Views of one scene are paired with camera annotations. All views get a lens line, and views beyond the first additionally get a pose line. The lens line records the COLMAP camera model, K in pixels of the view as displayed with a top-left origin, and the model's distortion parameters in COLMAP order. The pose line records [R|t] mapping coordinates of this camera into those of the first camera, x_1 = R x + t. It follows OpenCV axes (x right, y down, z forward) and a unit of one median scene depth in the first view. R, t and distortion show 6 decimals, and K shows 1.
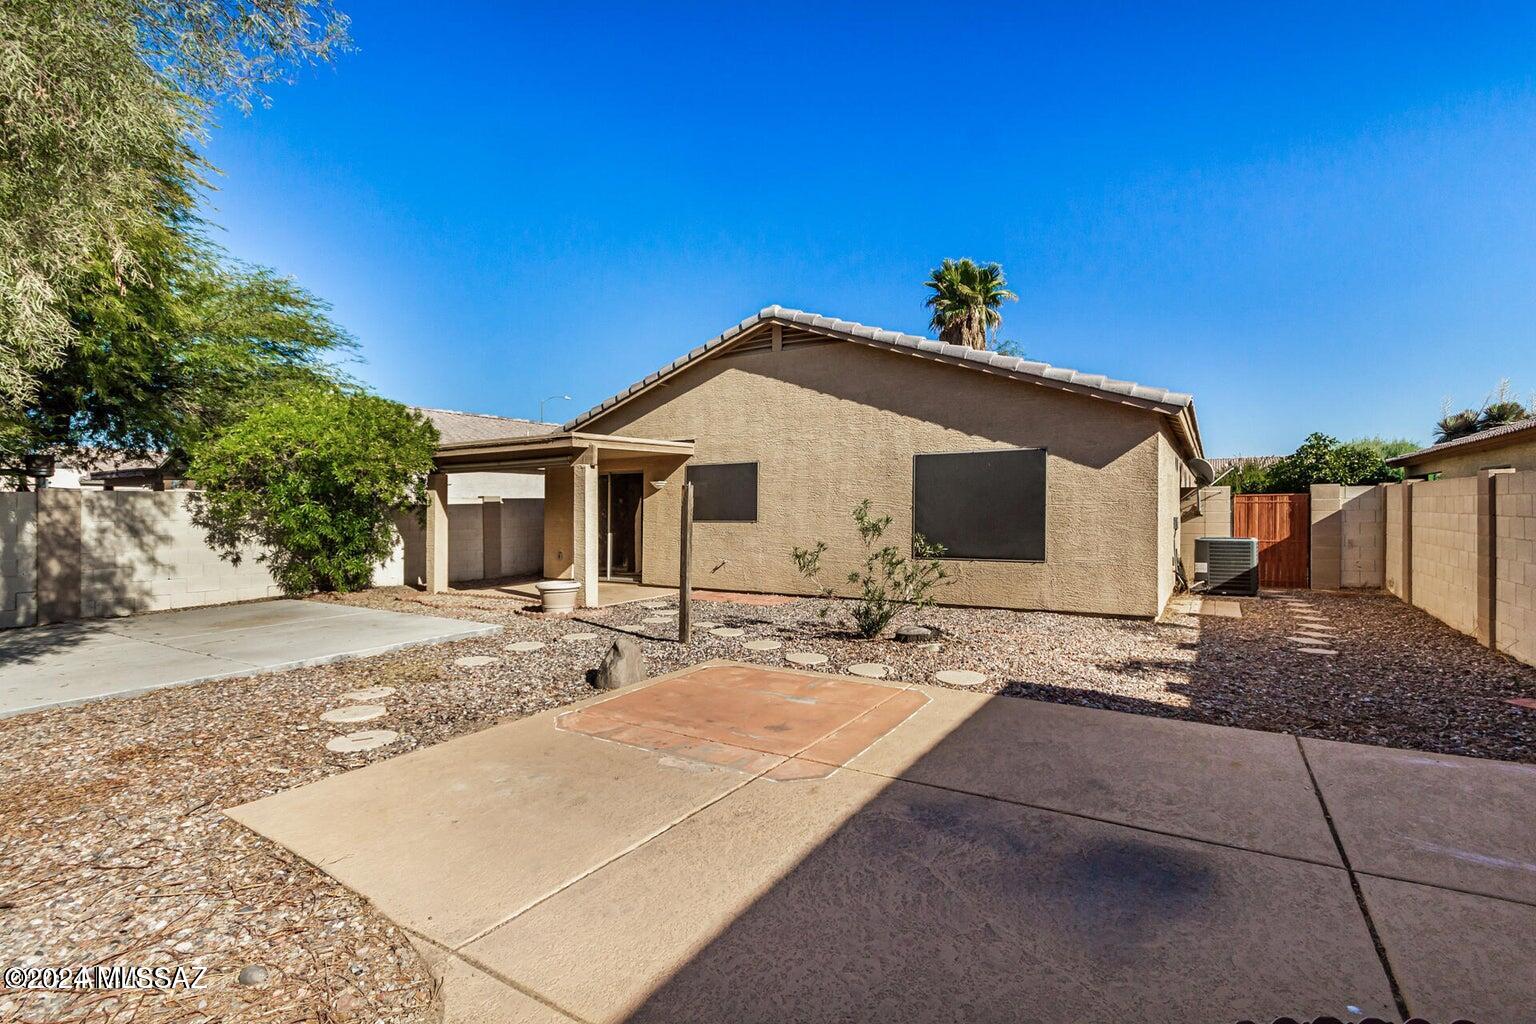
lens RADIAL K [[728.2, 0, 761.1], [0, 728.2, 509.1], [0, 0, 1]] dist [0.007587, 0.000103]
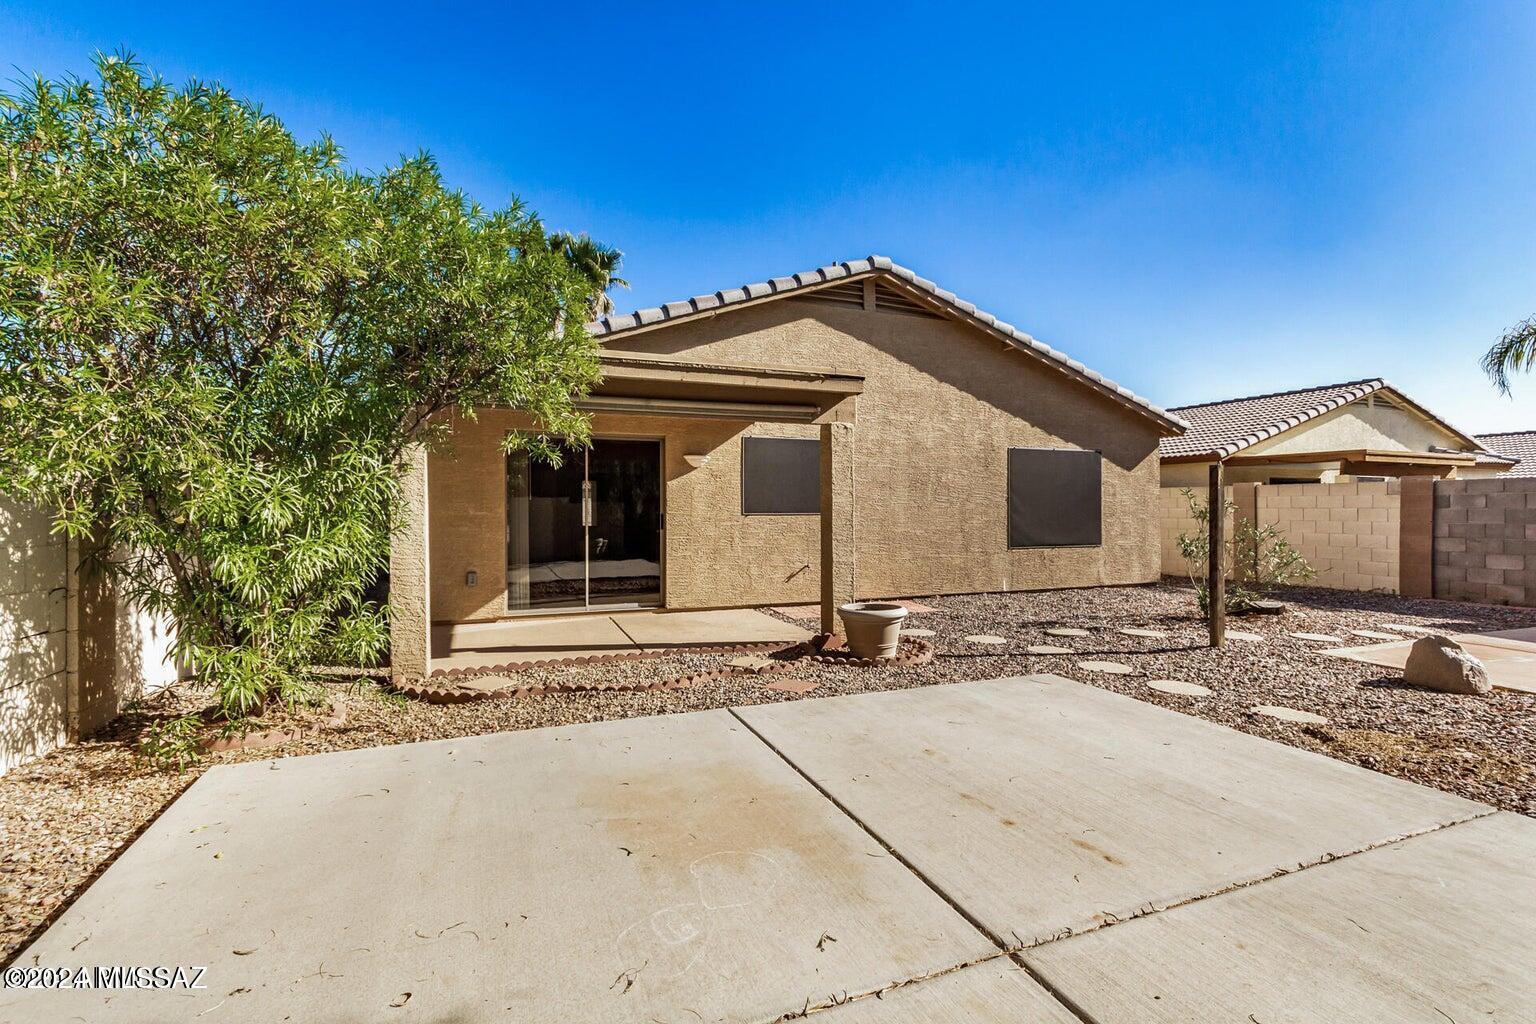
lens RADIAL K [[727.0, 0, 768.0], [0, 727.0, 512.0], [0, 0, 1]] dist [-0.001681, -0.000232]
pose [[0.570093, 0.002094, 0.821578, -0.779372], [-0.006742, 0.999975, 0.002130, 0.014889], [-0.821553, -0.006753, 0.570092, 0.655475]]
